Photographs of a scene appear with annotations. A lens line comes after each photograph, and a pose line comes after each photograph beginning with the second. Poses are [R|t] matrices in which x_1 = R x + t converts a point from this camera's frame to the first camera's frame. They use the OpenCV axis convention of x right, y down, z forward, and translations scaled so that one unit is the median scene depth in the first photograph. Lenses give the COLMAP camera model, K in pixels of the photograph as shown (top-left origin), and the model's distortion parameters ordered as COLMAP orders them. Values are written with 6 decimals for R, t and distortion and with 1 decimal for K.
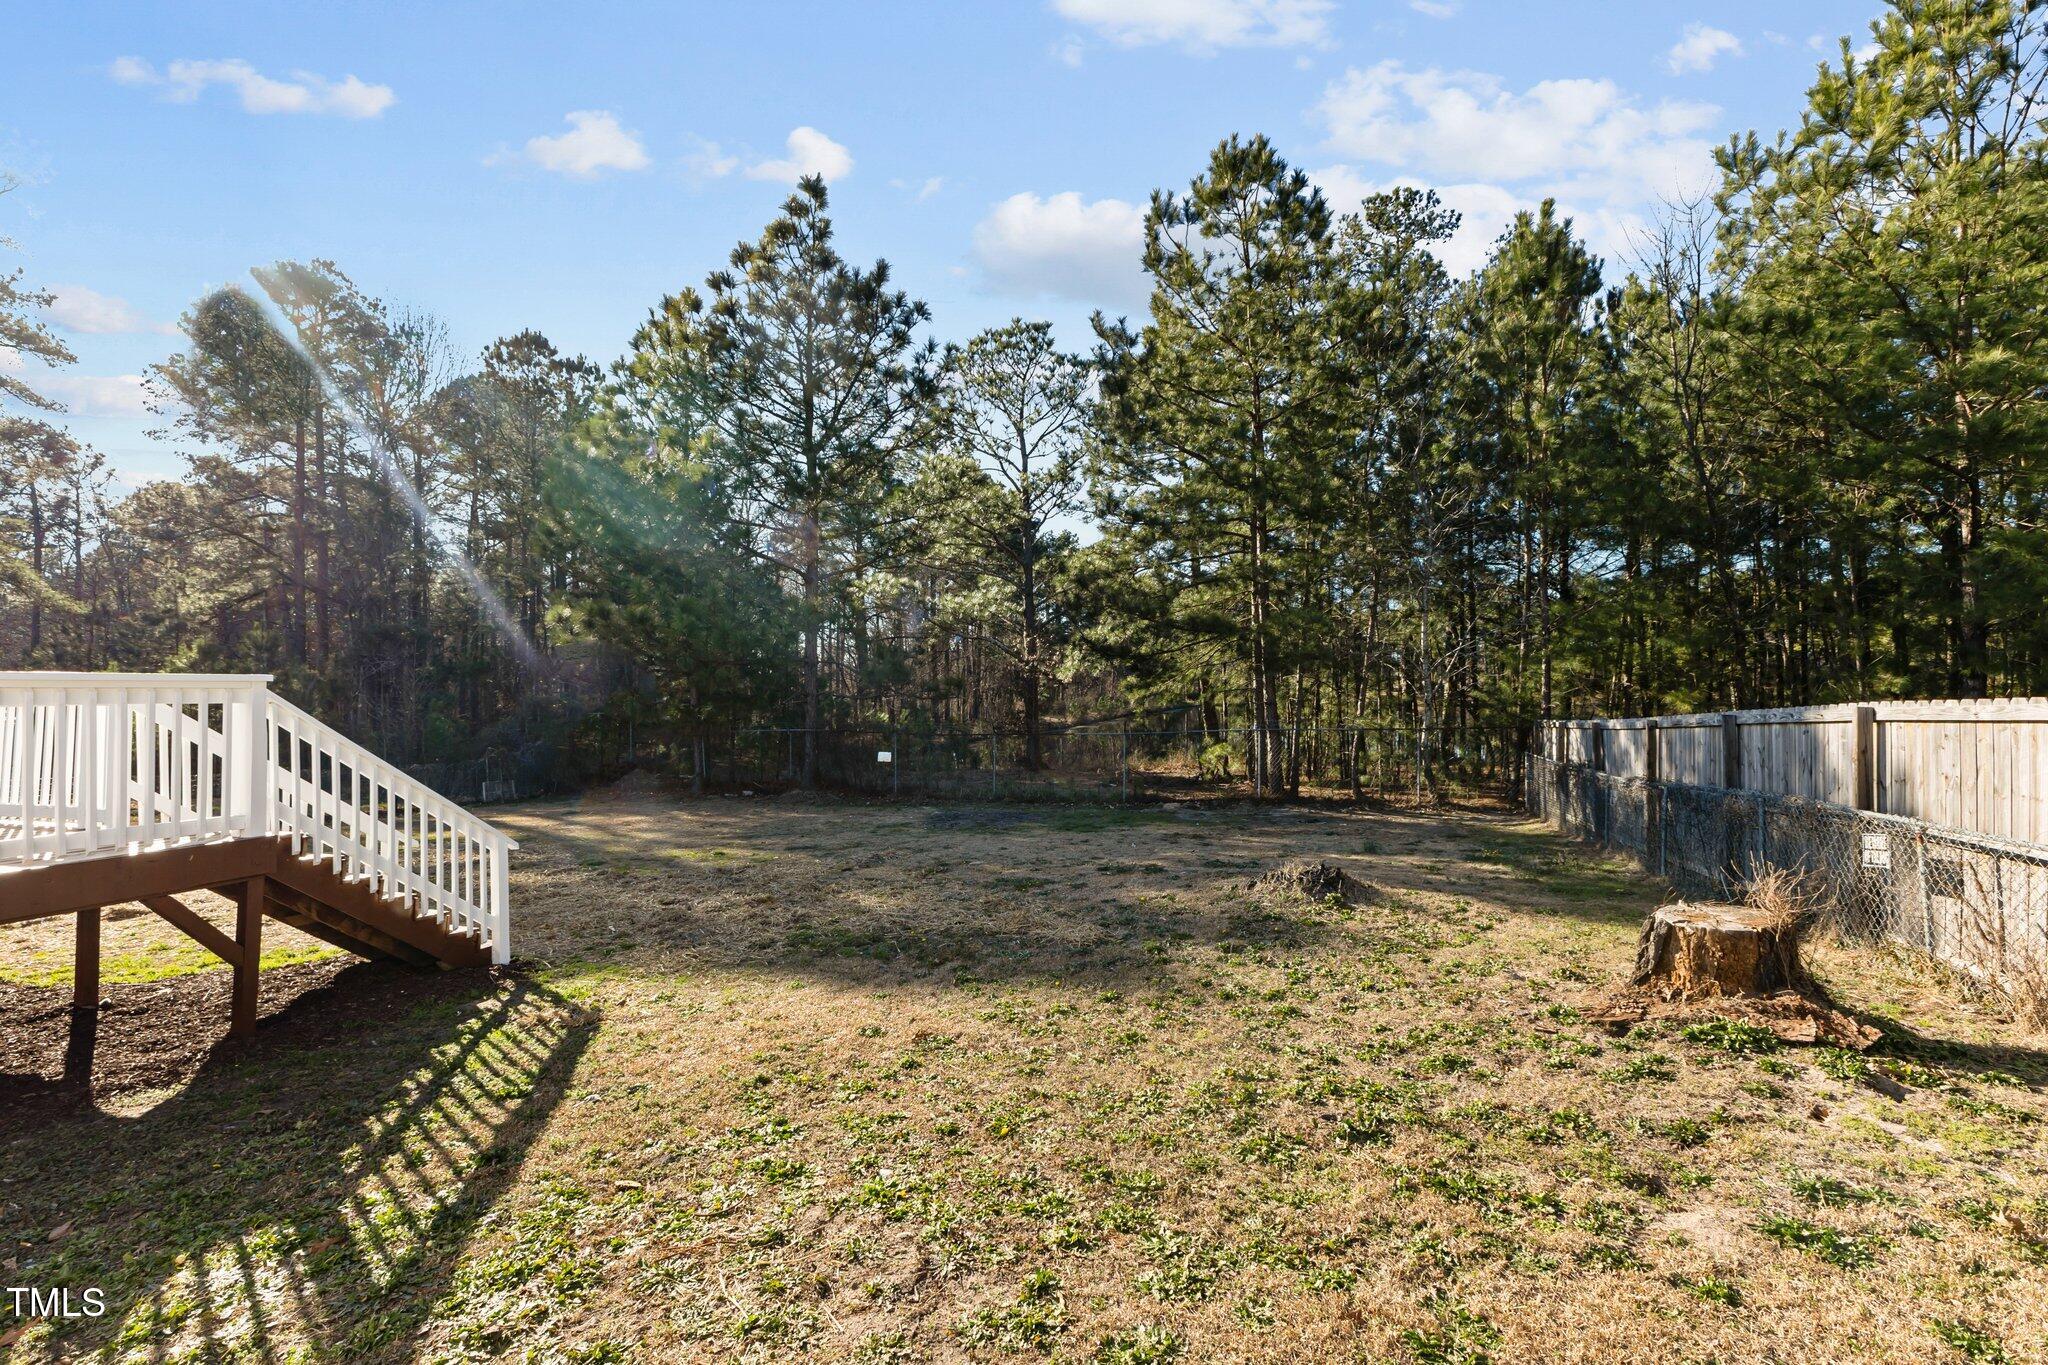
lens RADIAL K [[895.8, 0, 1027.3], [0, 895.8, 689.8], [0, 0, 1]] dist [0.006217, -0.000932]
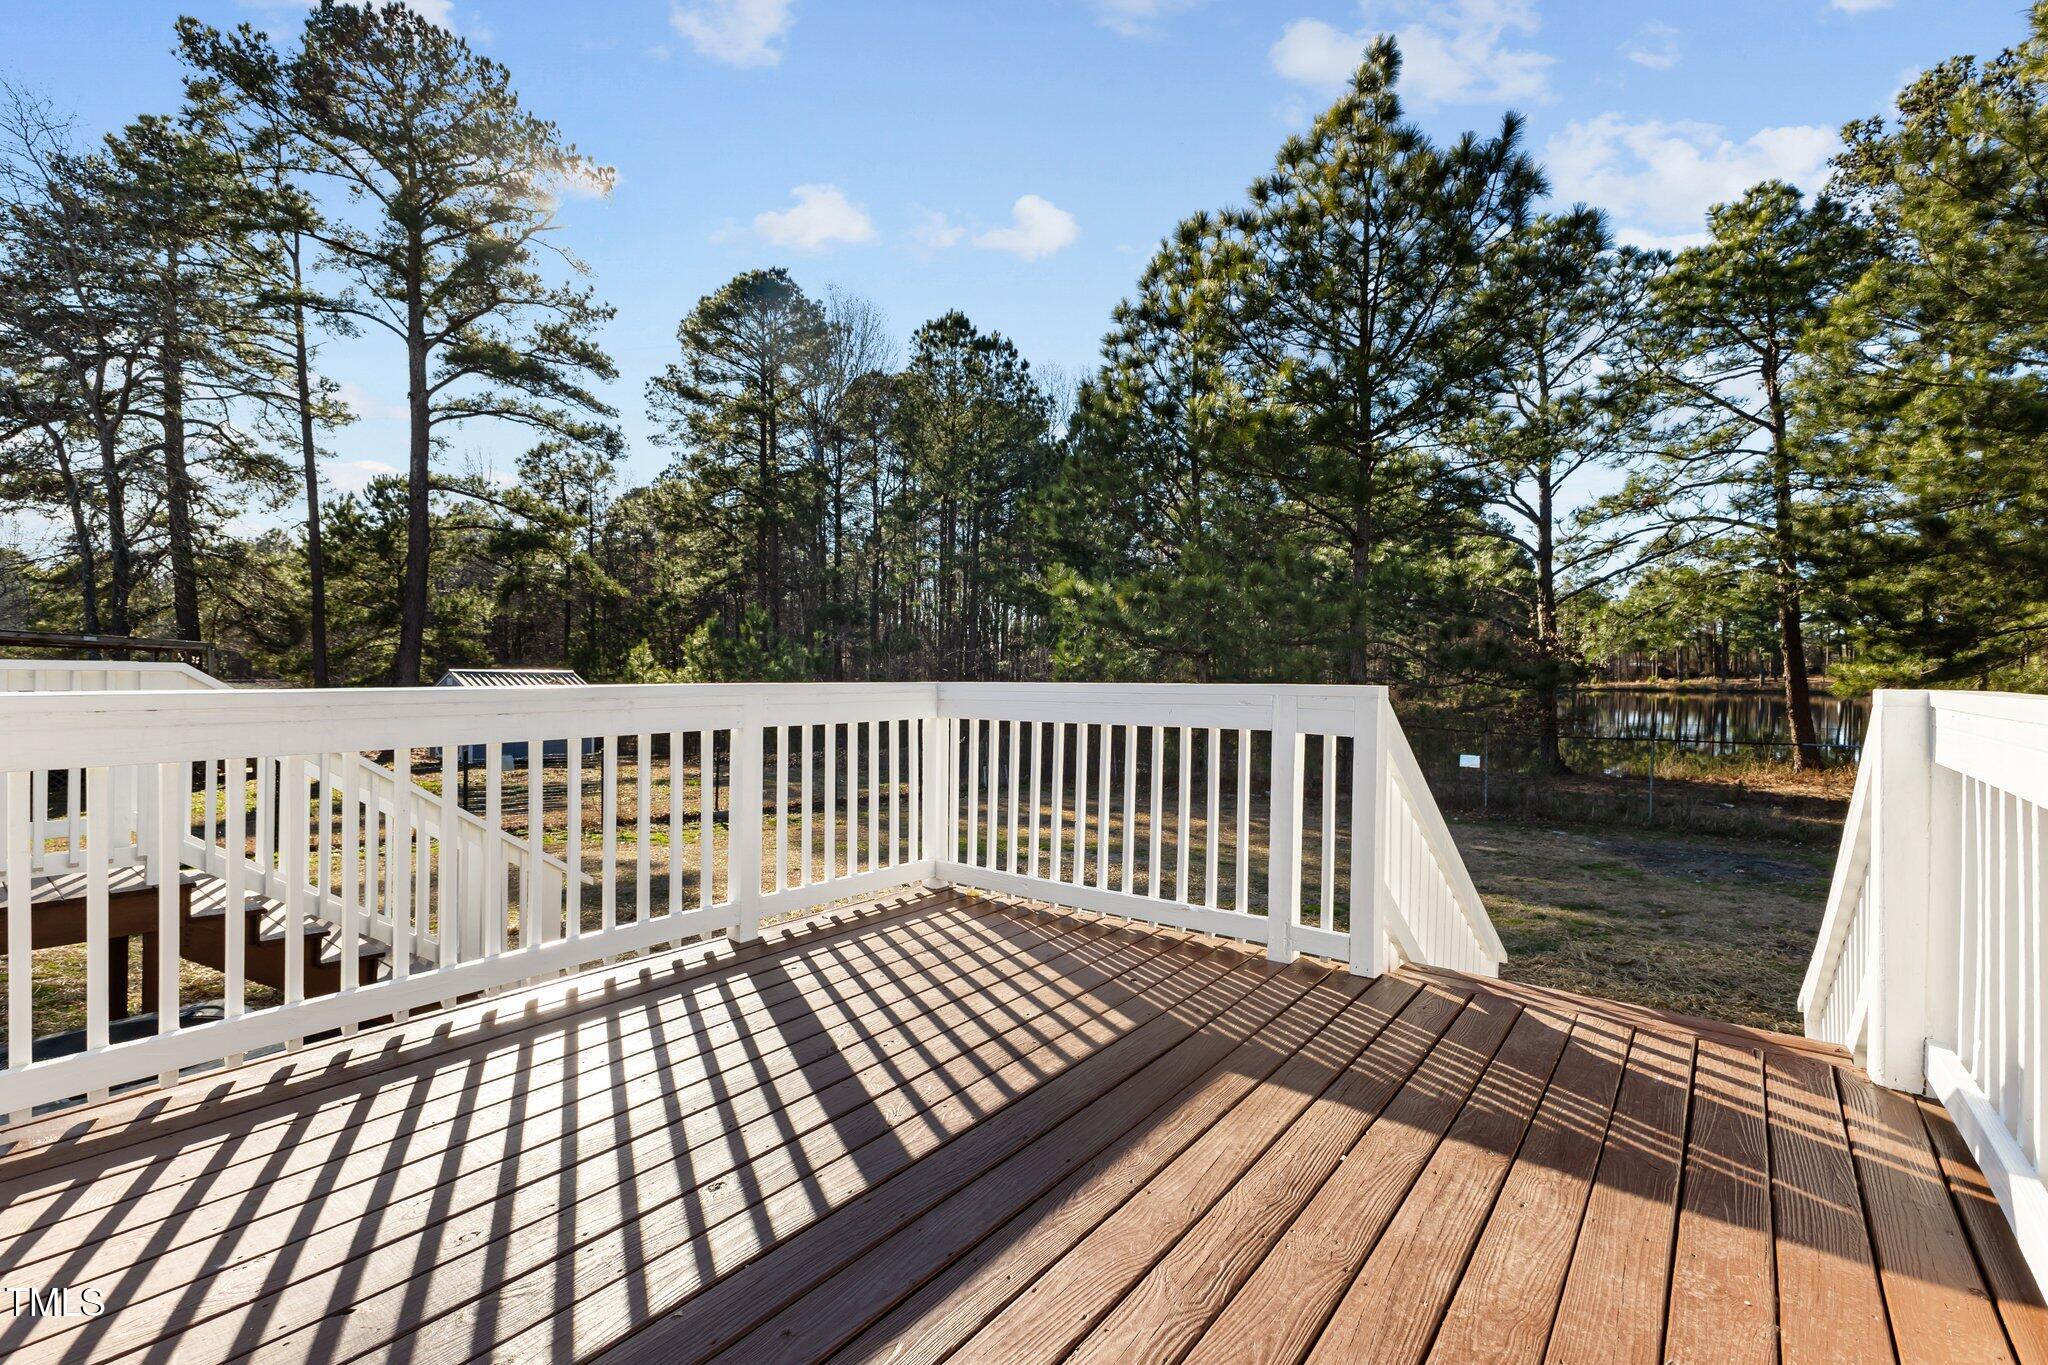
lens RADIAL K [[895.8, 0, 1027.3], [0, 895.8, 689.8], [0, 0, 1]] dist [0.006217, -0.000932]
pose [[0.947766, 0.023096, -0.318130, -0.183611], [-0.016356, 0.999582, 0.023843, -0.001323], [0.318548, -0.017394, 0.947747, 0.081447]]
